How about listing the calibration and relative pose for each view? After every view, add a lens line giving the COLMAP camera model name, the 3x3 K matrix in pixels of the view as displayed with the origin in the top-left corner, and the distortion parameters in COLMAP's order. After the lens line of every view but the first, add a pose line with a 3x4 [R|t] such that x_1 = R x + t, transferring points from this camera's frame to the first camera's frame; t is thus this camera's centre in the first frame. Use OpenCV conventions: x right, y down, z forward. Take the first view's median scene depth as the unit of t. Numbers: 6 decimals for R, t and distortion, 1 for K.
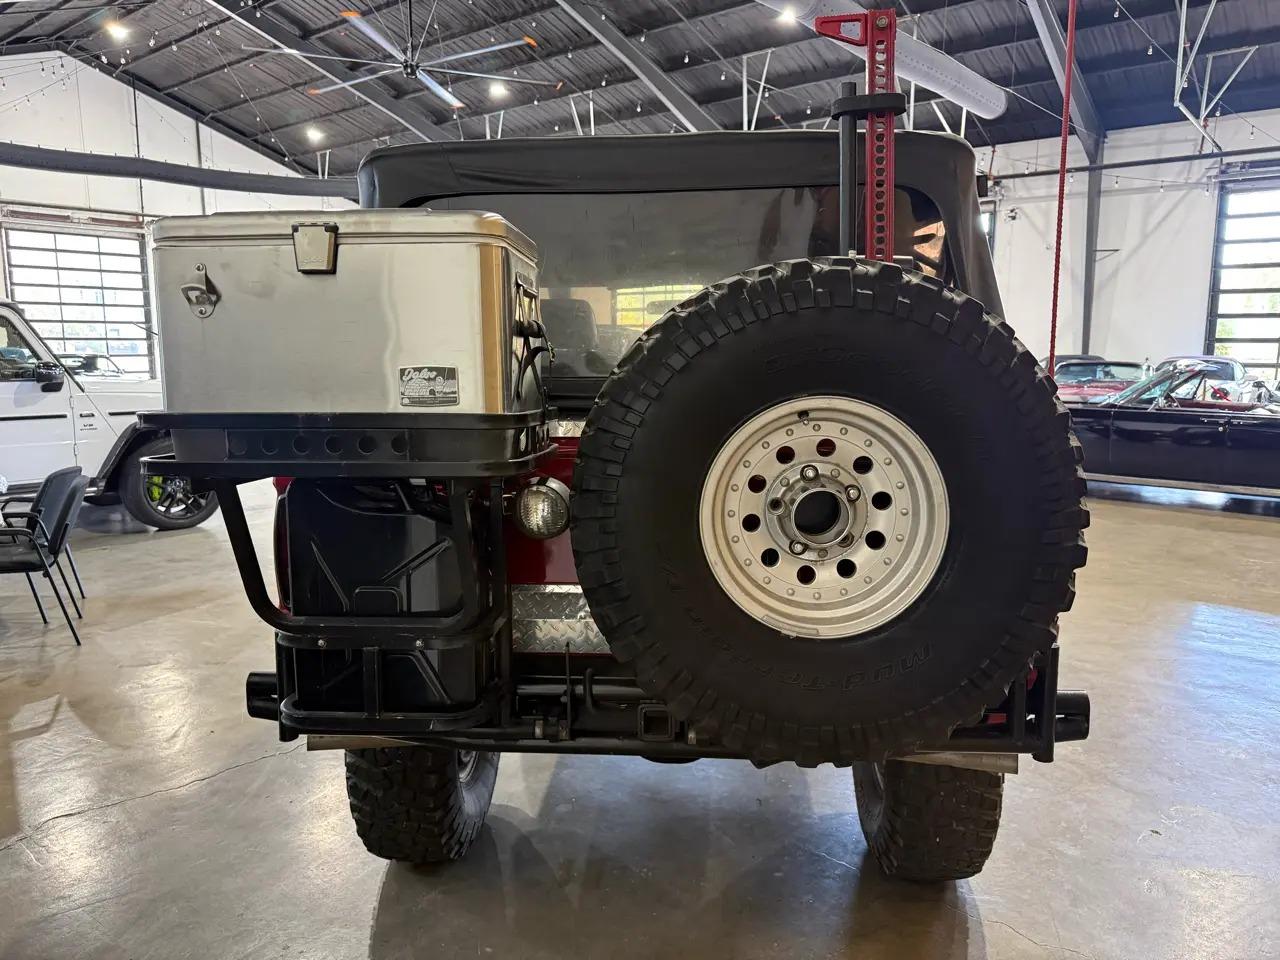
lens RADIAL K [[914.7, 0, 635.3], [0, 914.7, 482.4], [0, 0, 1]] dist [0.036698, -0.043153]
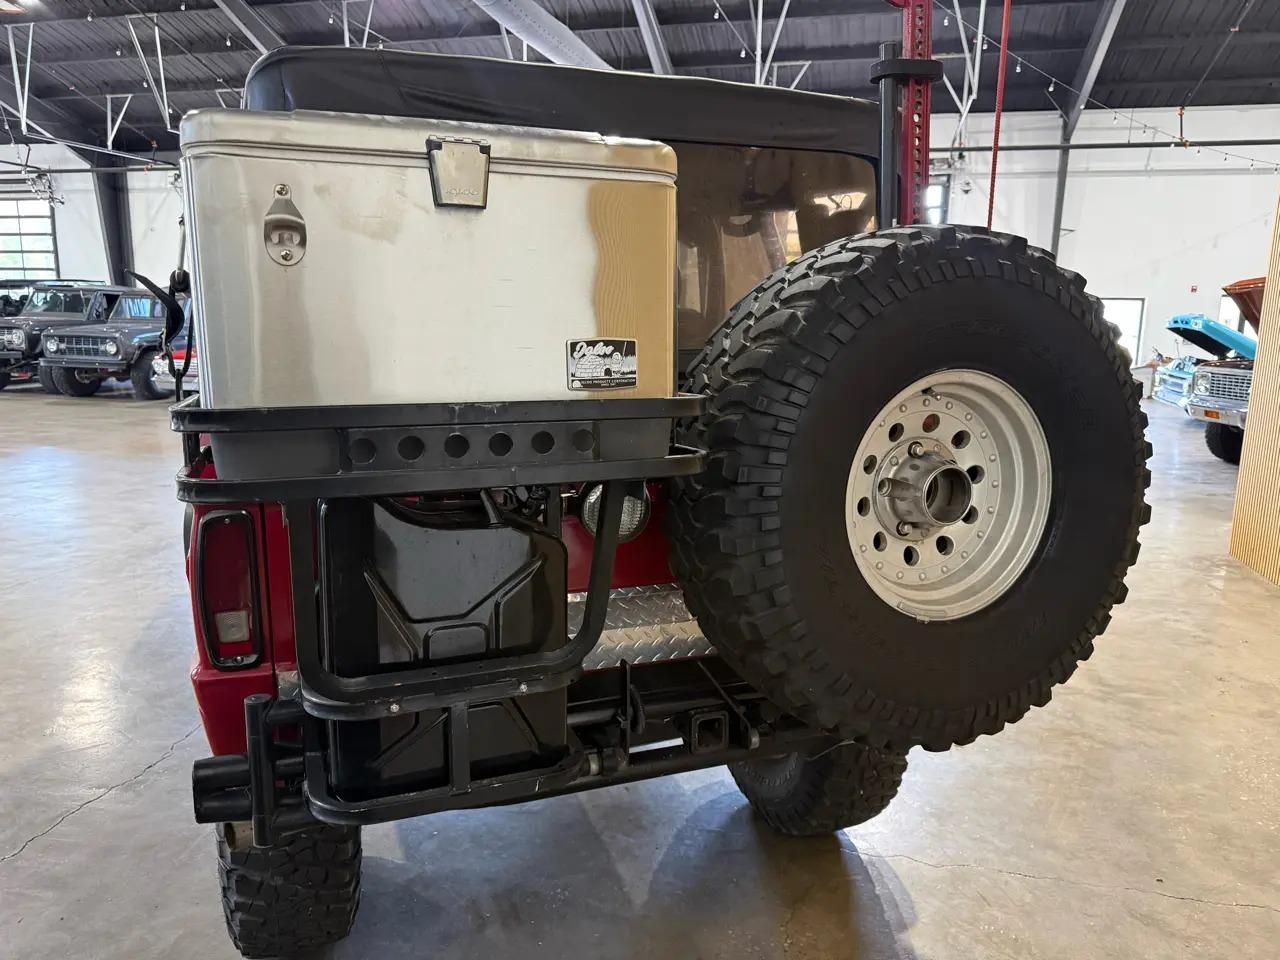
lens RADIAL K [[914.7, 0, 645.5], [0, 914.7, 479.3], [0, 0, 1]] dist [0.036698, -0.043153]
pose [[0.904601, -0.063040, 0.421573, -0.434795], [0.050311, 0.997881, 0.041262, -0.030887], [-0.423281, -0.016116, 0.905855, 0.226658]]
